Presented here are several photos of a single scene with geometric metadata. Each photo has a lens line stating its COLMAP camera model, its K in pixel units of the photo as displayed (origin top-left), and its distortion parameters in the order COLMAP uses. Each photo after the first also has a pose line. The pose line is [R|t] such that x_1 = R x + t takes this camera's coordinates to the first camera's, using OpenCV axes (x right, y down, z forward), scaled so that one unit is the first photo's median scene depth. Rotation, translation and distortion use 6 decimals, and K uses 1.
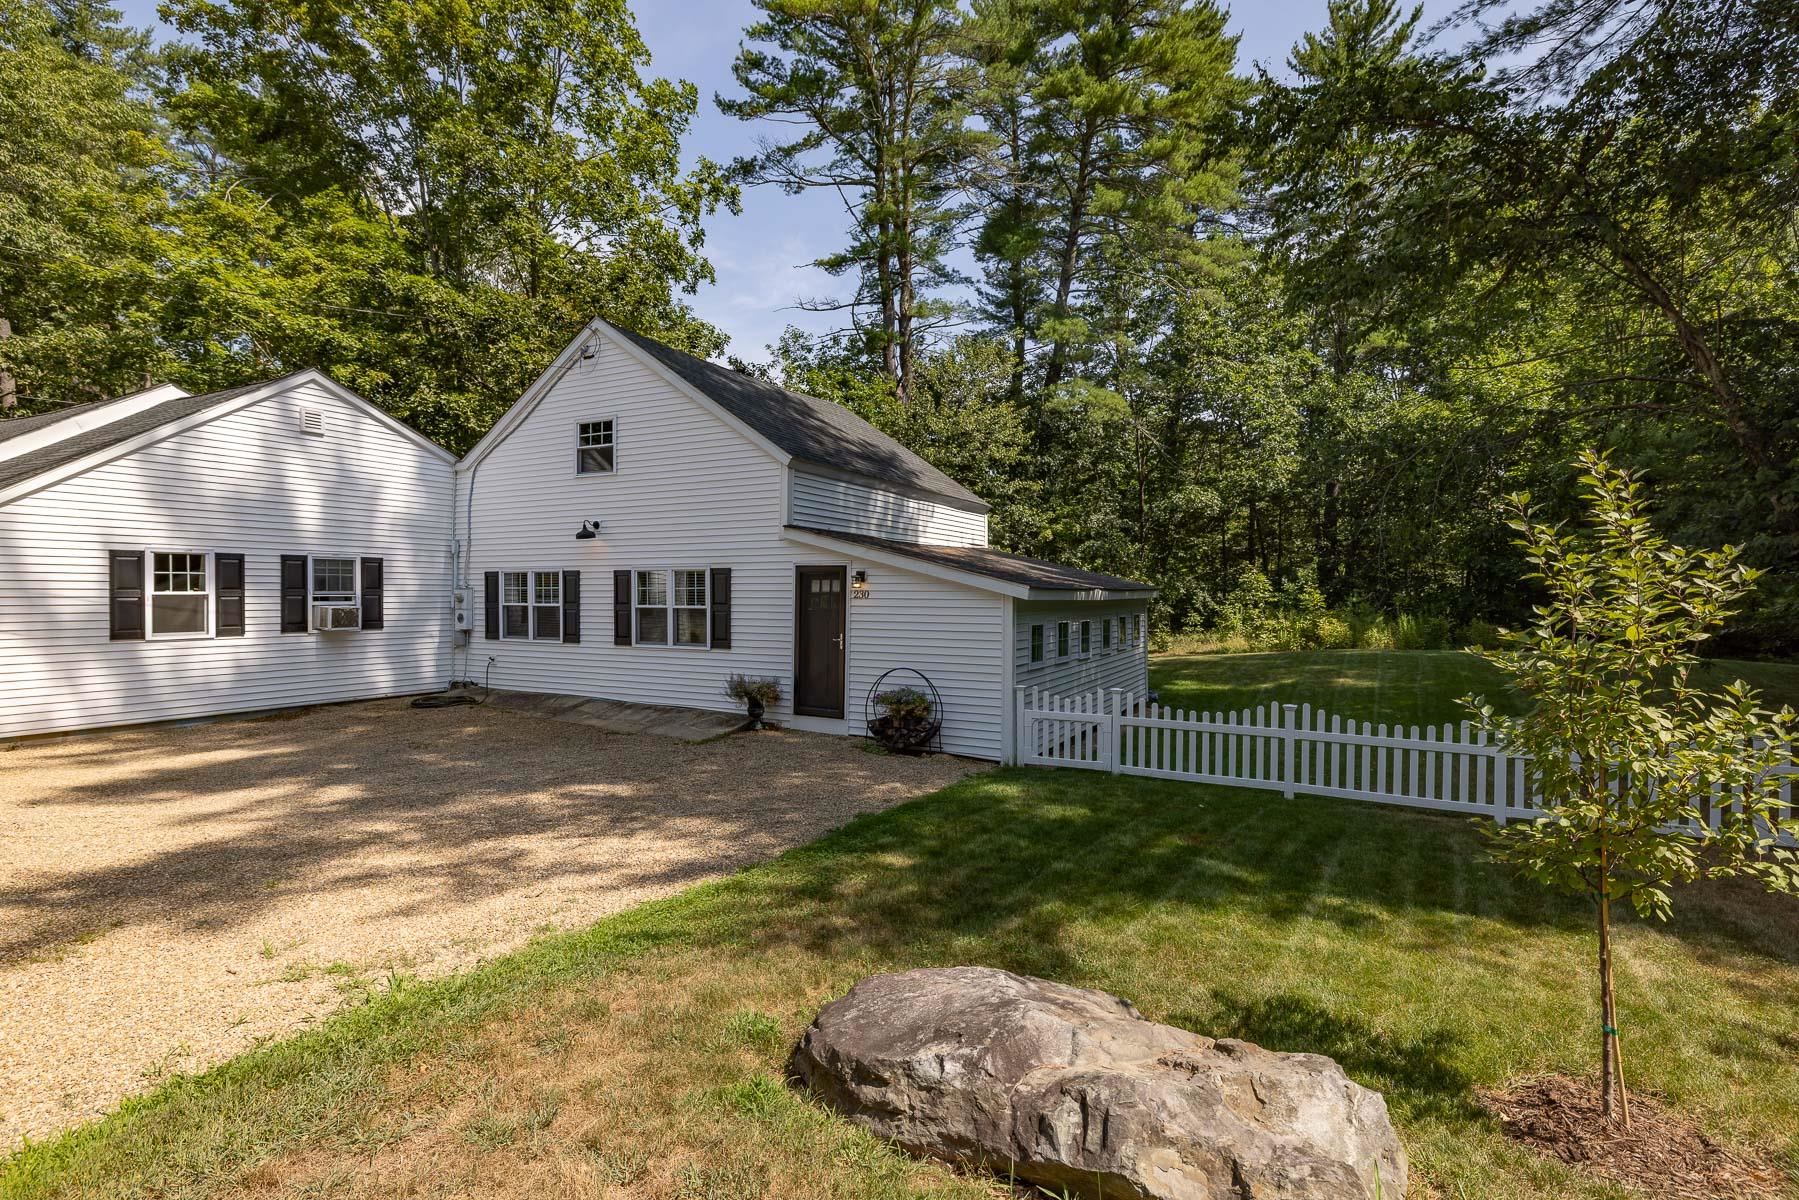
lens RADIAL K [[845.3, 0, 912.5], [0, 845.3, 599.3], [0, 0, 1]] dist [0.000611, -0.000058]
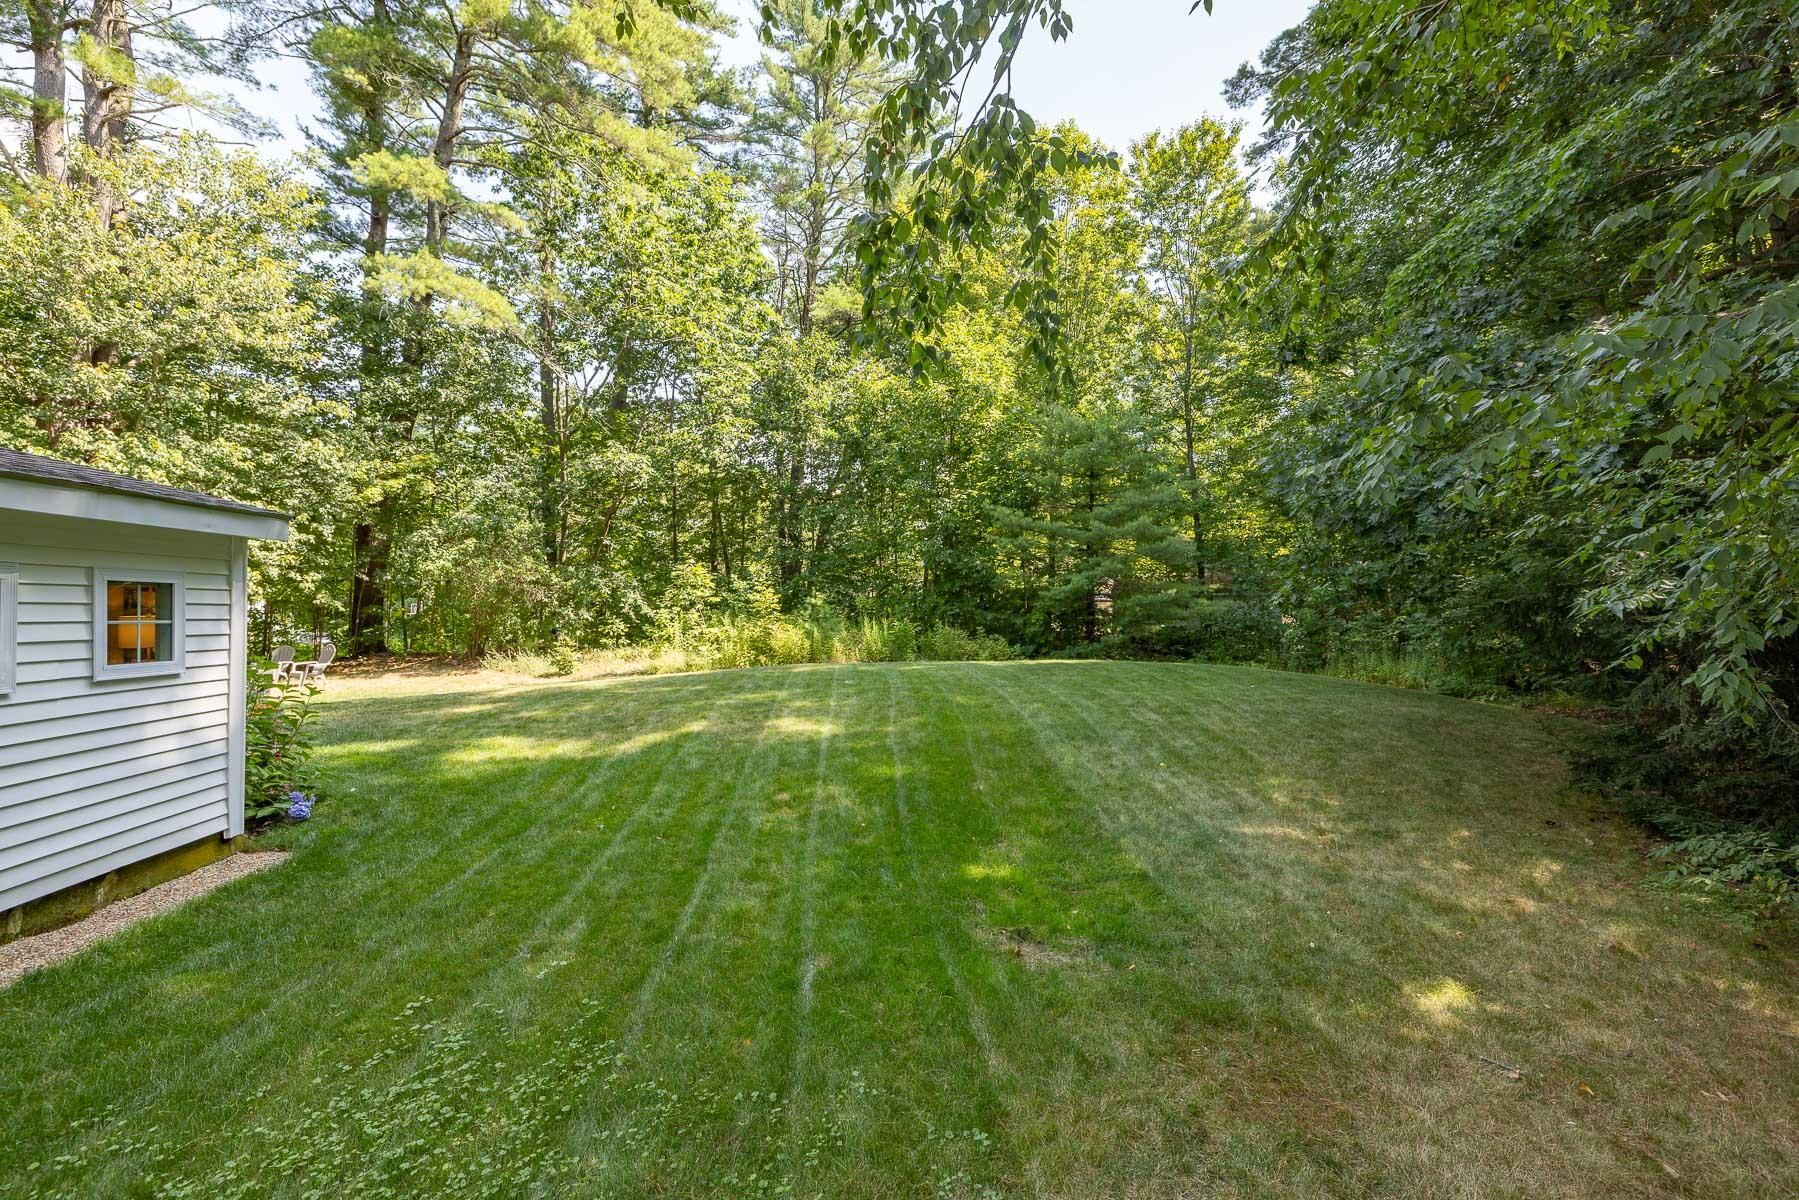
lens RADIAL K [[845.3, 0, 899.4], [0, 845.3, 606.9], [0, 0, 1]] dist [0.000611, -0.000058]
pose [[0.845987, 0.006778, 0.533160, 0.157456], [0.000149, 0.999916, -0.012948, 0.015278], [-0.533203, 0.011033, 0.845915, 0.267126]]
